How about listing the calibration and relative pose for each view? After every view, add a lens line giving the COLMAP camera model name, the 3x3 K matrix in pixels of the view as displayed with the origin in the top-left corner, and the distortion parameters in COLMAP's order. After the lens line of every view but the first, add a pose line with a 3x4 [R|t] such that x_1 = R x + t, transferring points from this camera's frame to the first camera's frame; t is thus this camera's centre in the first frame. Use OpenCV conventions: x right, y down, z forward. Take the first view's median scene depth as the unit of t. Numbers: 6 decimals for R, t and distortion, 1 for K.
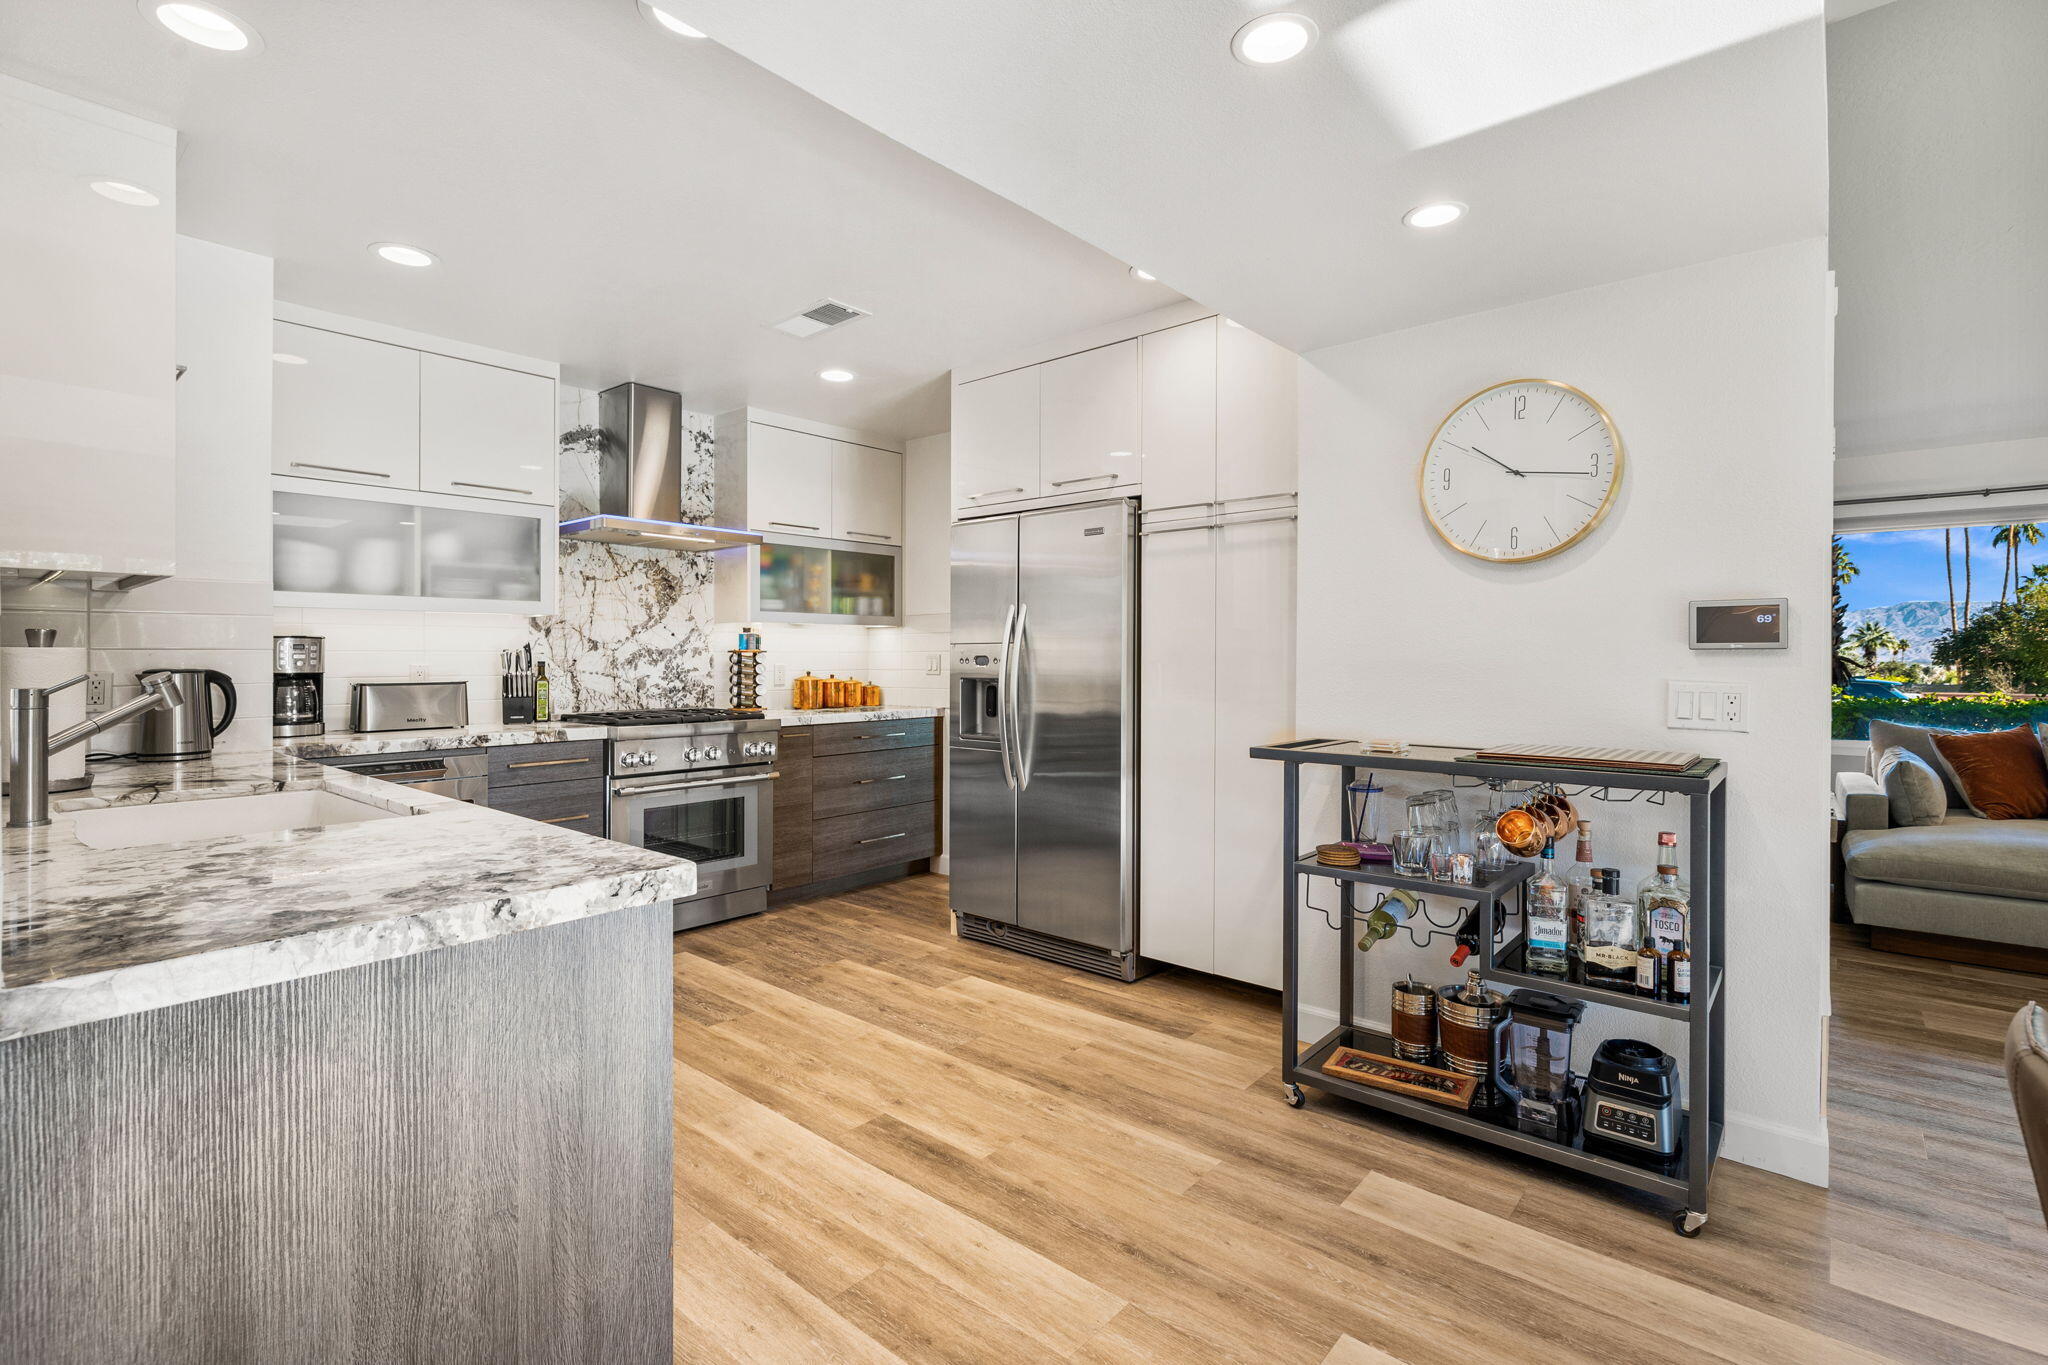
lens RADIAL K [[952.3, 0, 1030.5], [0, 952.3, 648.9], [0, 0, 1]] dist [-0.004832, -0.000327]
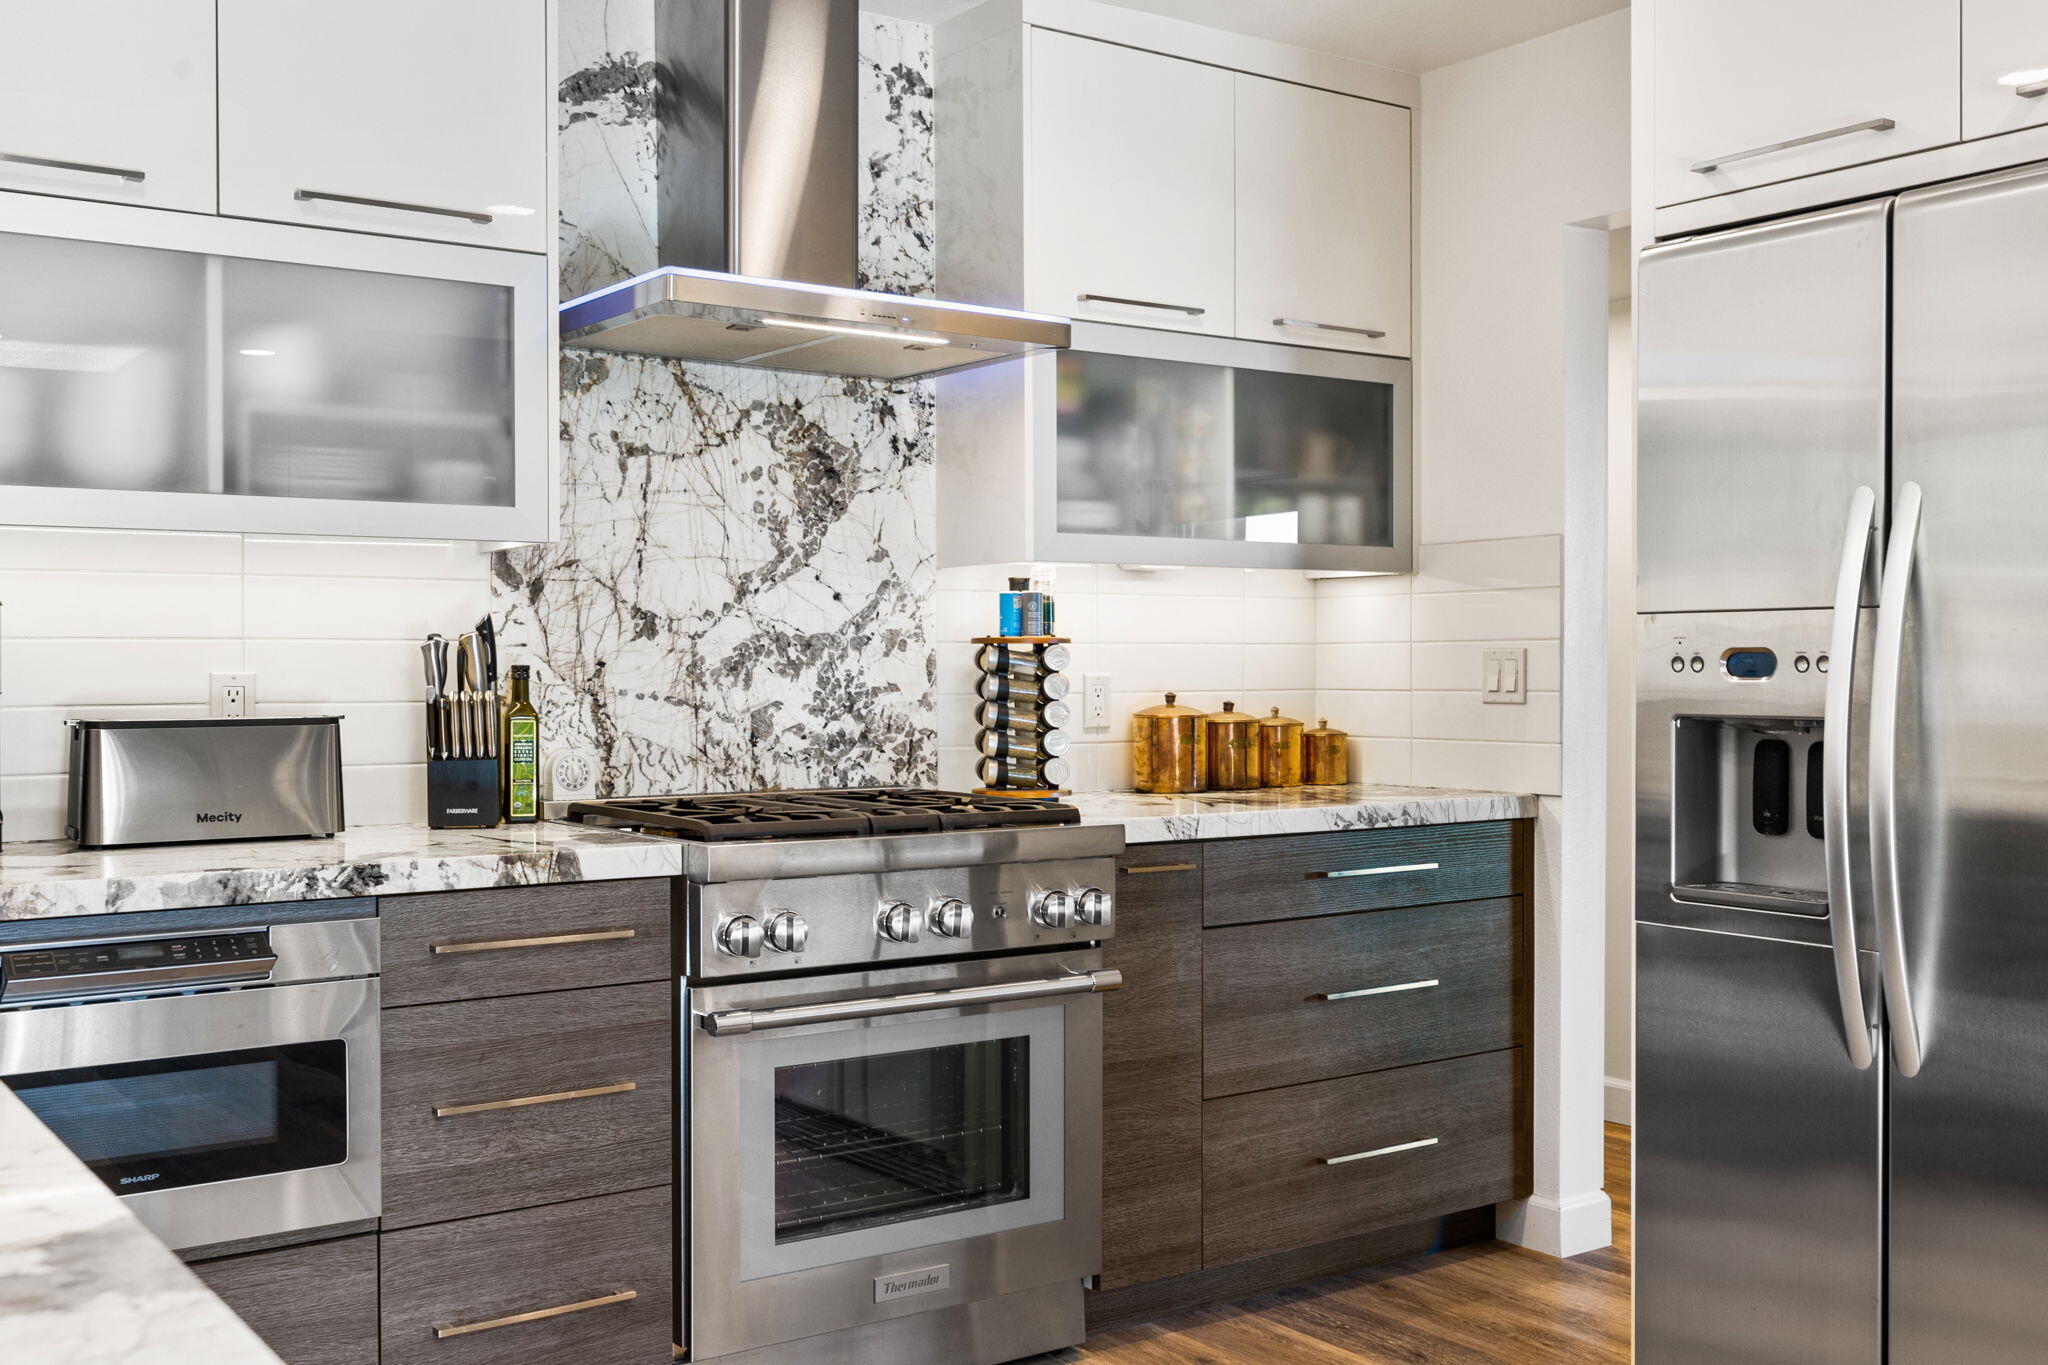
lens RADIAL K [[2017.6, 0, 1024.0], [0, 2017.6, 682.5], [0, 0, 1]] dist [-0.000385, 0.001004]
pose [[0.969841, 0.001867, -0.243732, -0.110314], [0.002575, 0.999836, 0.017906, 0.005546], [0.243725, -0.017994, 0.969677, 0.242038]]
